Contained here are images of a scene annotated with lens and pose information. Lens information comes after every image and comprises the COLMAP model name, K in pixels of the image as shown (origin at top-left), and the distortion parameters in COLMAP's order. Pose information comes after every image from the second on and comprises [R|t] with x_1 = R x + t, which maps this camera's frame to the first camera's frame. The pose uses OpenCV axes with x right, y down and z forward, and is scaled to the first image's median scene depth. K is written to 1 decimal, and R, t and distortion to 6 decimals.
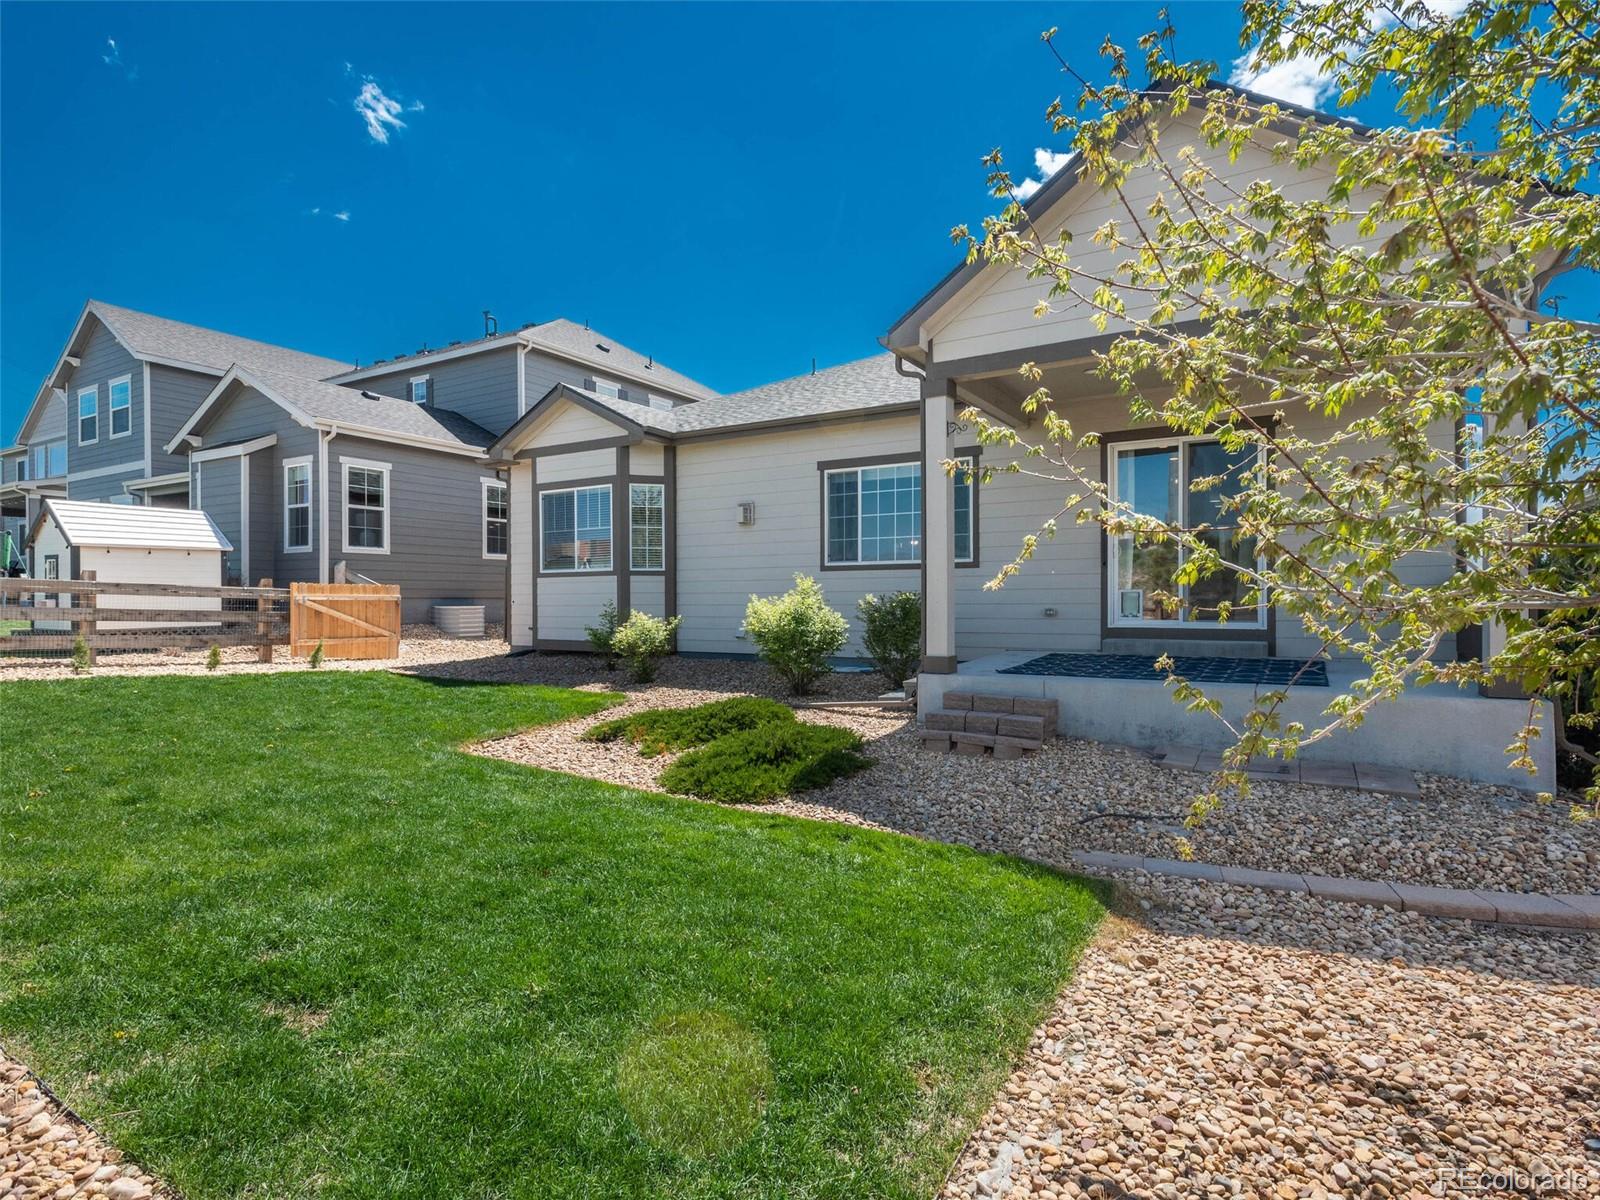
lens RADIAL K [[838.3, 0, 802.9], [0, 838.3, 598.7], [0, 0, 1]] dist [0.012799, -0.000111]
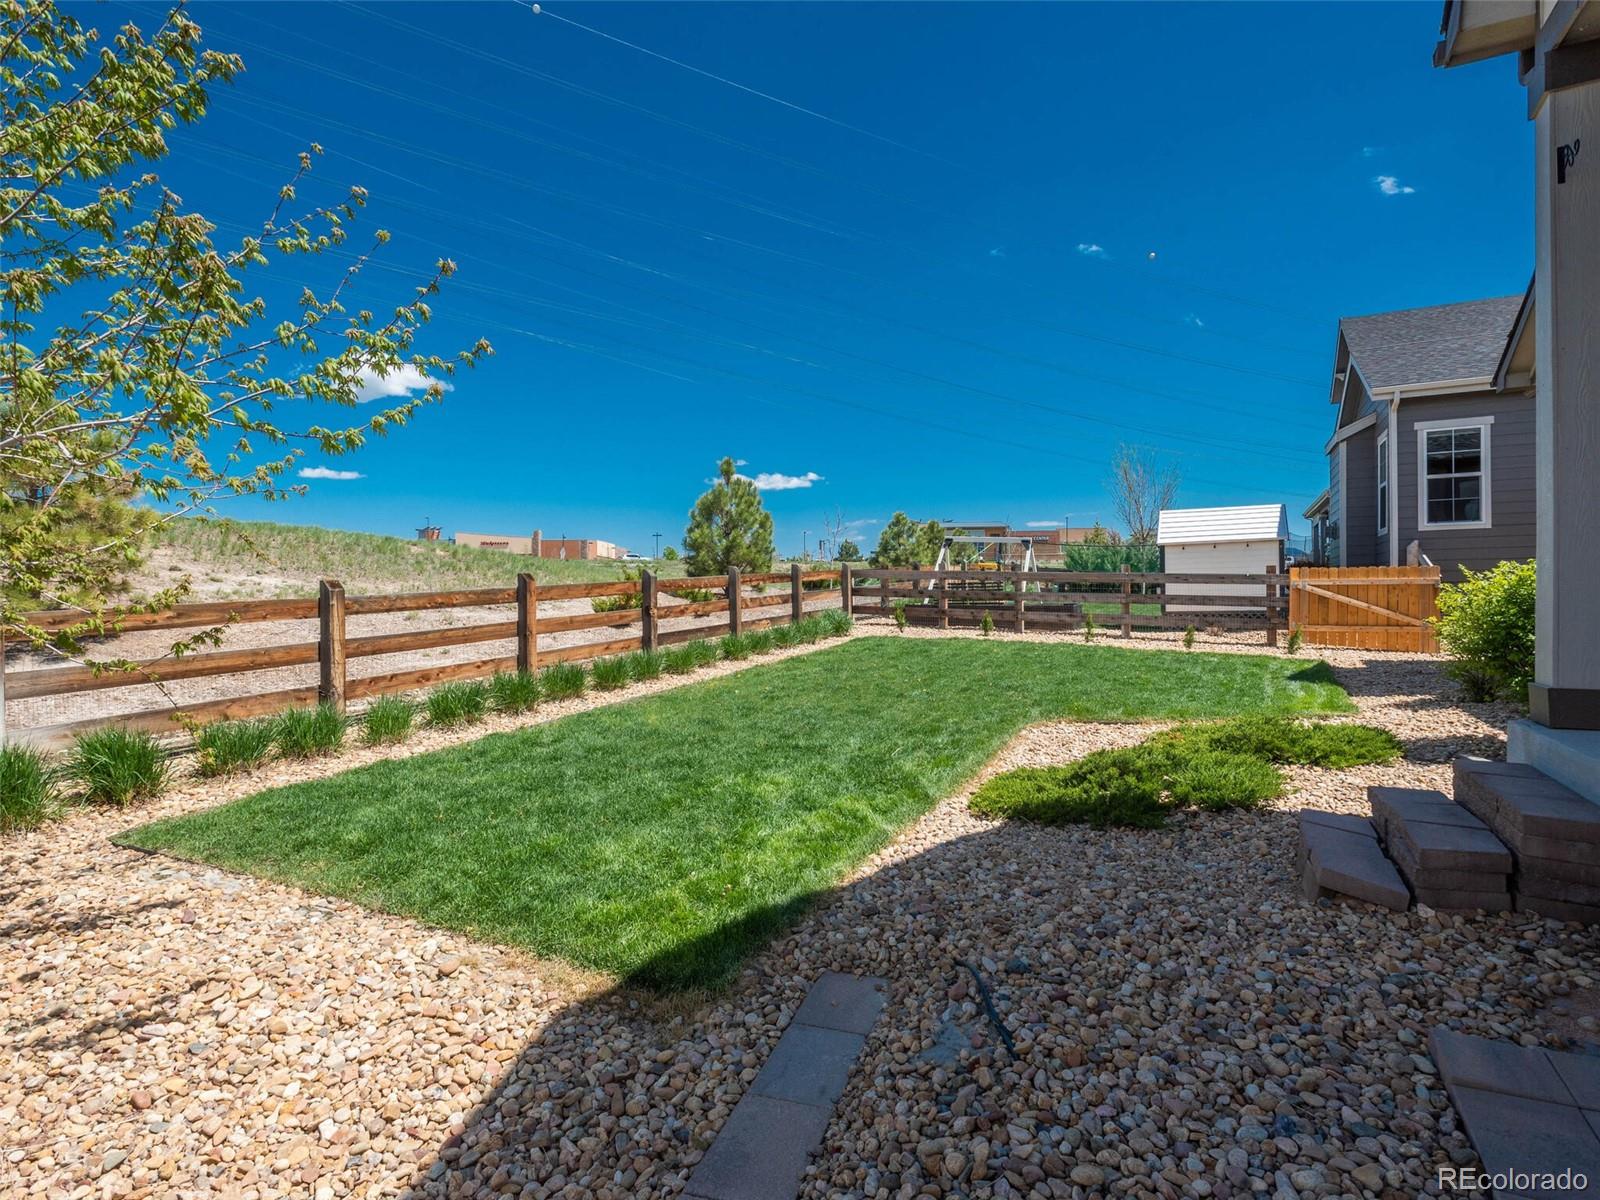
lens RADIAL K [[838.3, 0, 802.9], [0, 838.3, 598.7], [0, 0, 1]] dist [0.012799, -0.000111]
pose [[0.087634, 0.000822, -0.996152, 0.314691], [0.011047, 0.999937, 0.001797, 0.008524], [0.996091, -0.011162, 0.087619, 0.307744]]
